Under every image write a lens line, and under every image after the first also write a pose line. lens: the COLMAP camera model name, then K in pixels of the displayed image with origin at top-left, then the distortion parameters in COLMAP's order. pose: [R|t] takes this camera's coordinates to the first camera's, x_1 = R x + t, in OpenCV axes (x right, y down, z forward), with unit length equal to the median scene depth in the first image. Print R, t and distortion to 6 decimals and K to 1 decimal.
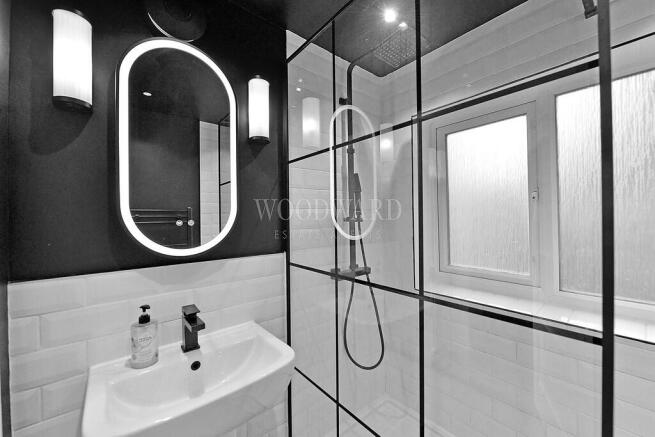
lens RADIAL K [[260.1, 0, 326.6], [0, 260.1, 216.8], [0, 0, 1]] dist [-0.010362, -0.000175]
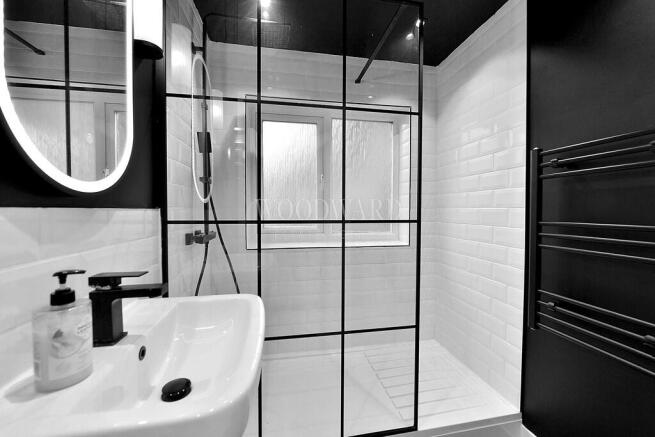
lens RADIAL K [[260.1, 0, 326.6], [0, 260.1, 216.8], [0, 0, 1]] dist [-0.010362, -0.000175]
pose [[0.494333, -0.007587, 0.869240, -0.586715], [-0.011316, 0.999821, 0.015162, 0.143587], [-0.869199, -0.017331, 0.494159, 0.177473]]
